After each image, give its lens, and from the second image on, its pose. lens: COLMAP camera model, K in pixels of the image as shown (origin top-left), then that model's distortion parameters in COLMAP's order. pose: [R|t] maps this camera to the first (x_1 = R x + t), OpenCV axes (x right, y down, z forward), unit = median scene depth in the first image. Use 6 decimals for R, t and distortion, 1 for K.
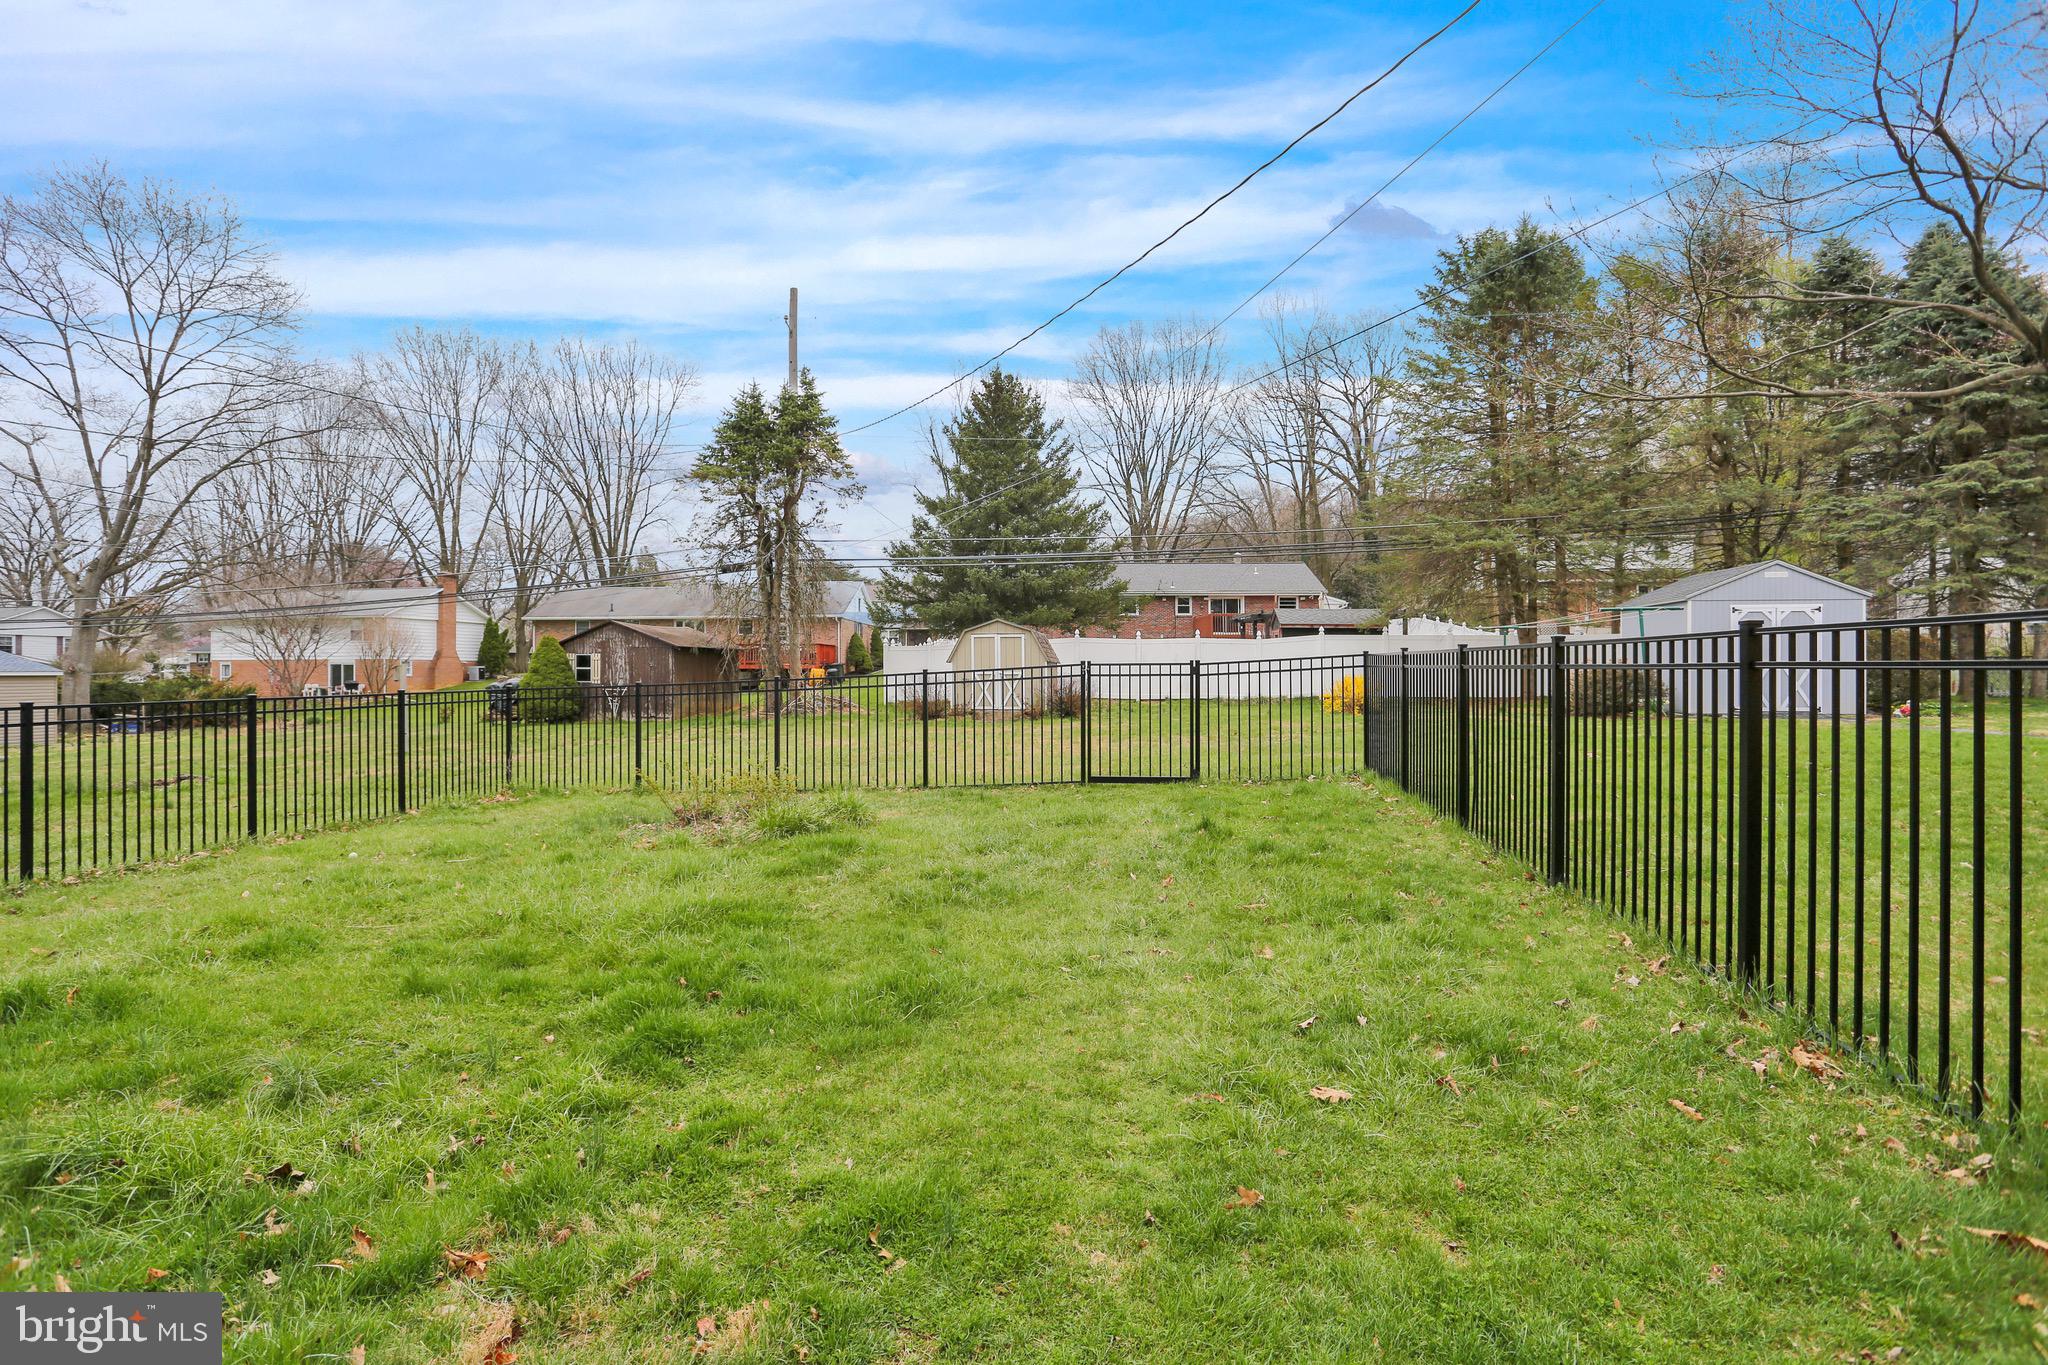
lens RADIAL K [[1028.2, 0, 1024.0], [0, 1028.2, 682.5], [0, 0, 1]] dist [-0.060651, 0.024785]
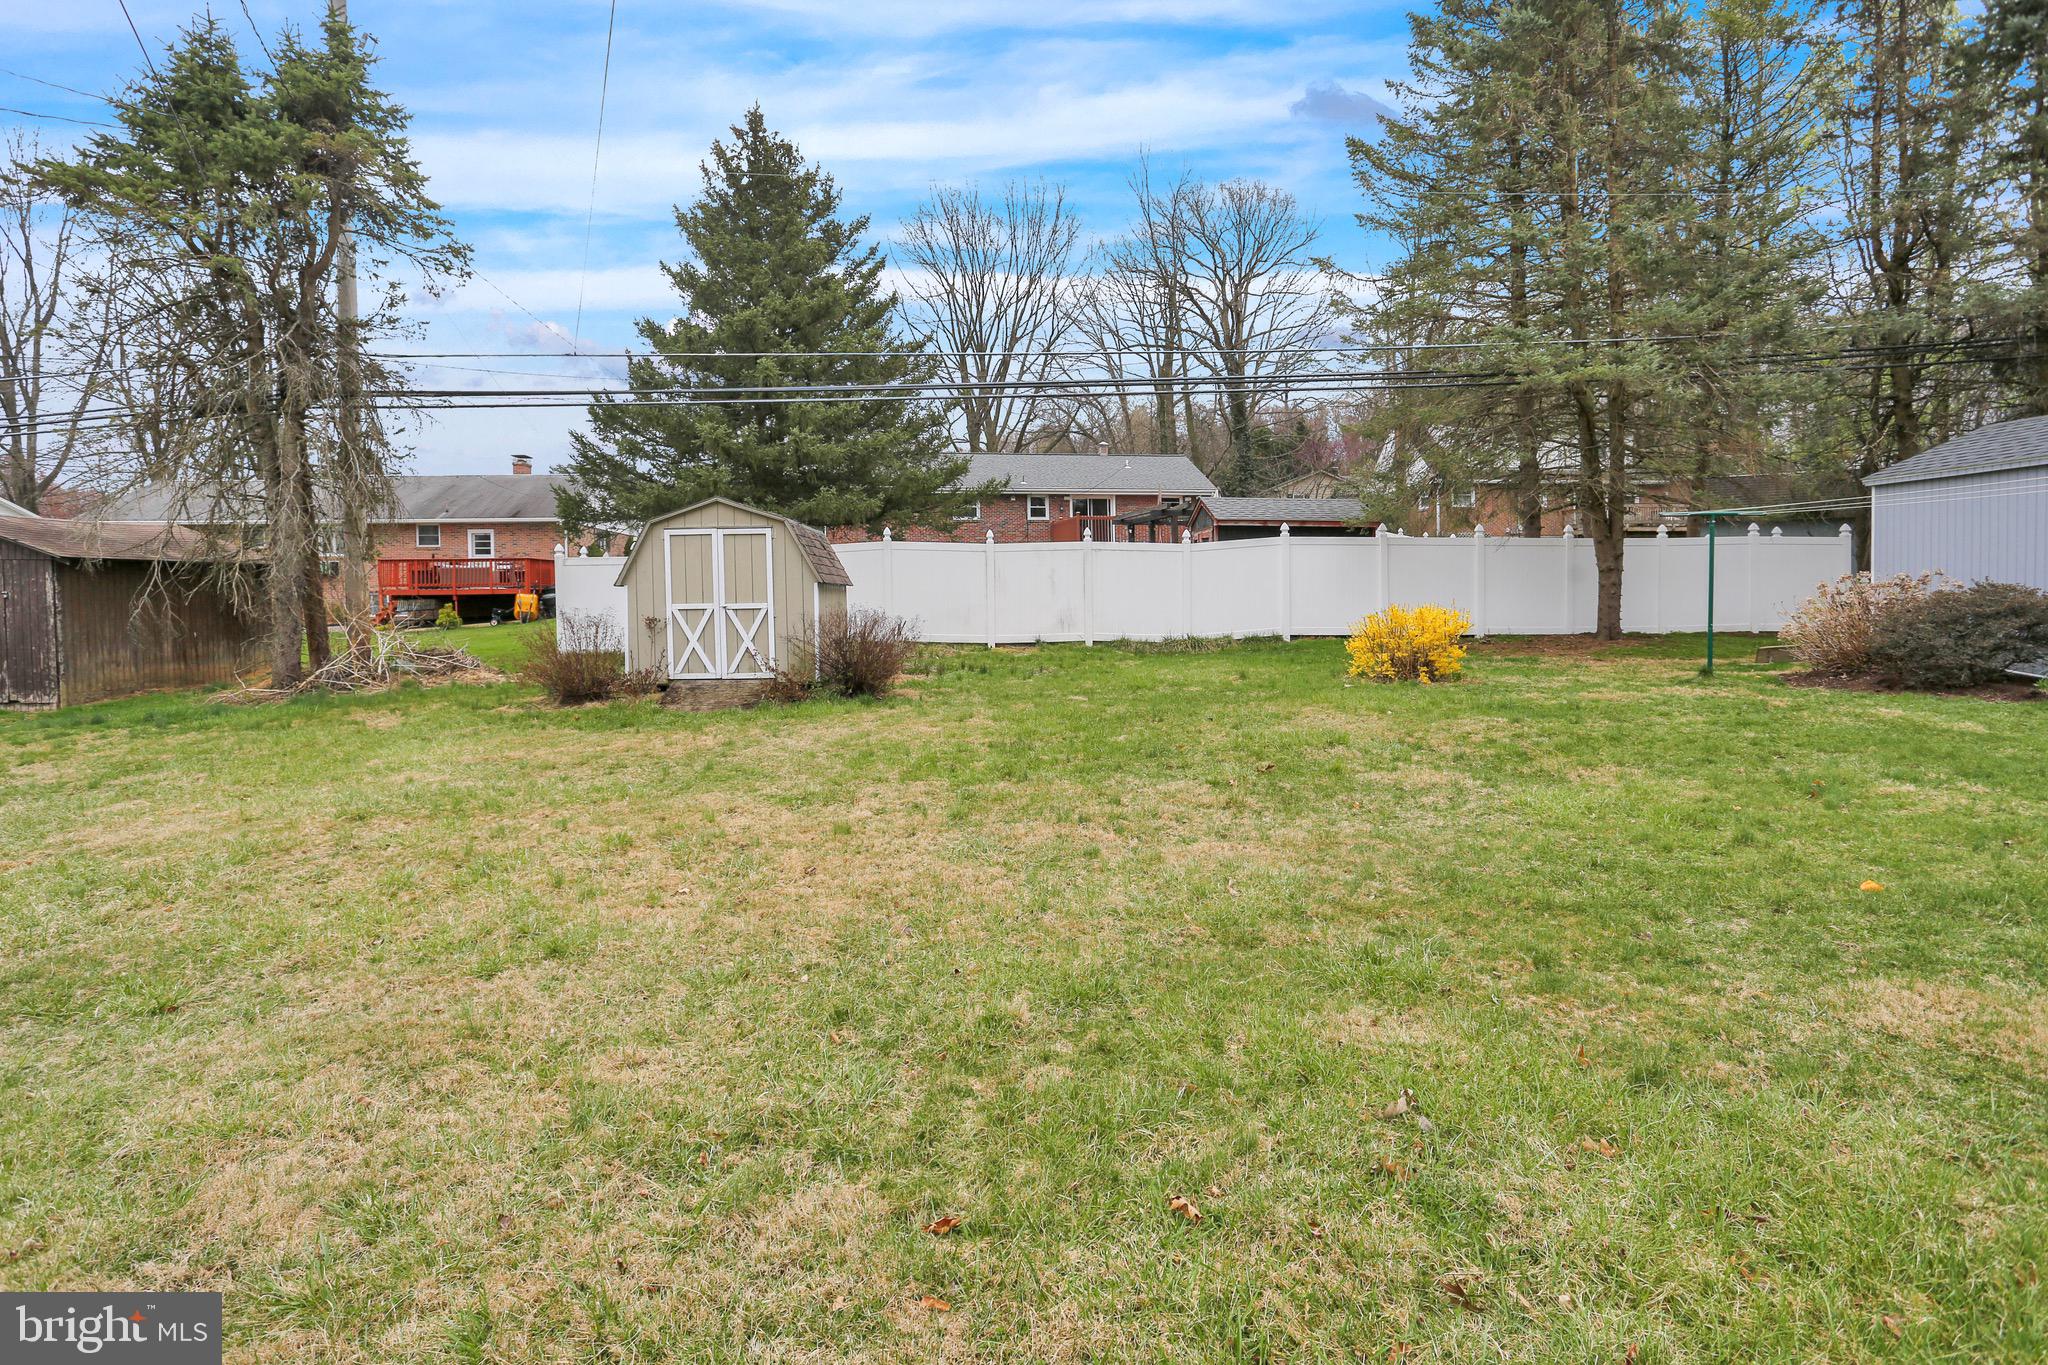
lens RADIAL K [[986.7, 0, 1022.1], [0, 986.7, 638.6], [0, 0, 1]] dist [-0.031655, 0.000052]
pose [[0.986678, -0.014669, 0.162021, 0.029050], [0.008237, 0.999154, 0.040296, -0.008064], [-0.162475, -0.038425, 0.985964, 0.346350]]
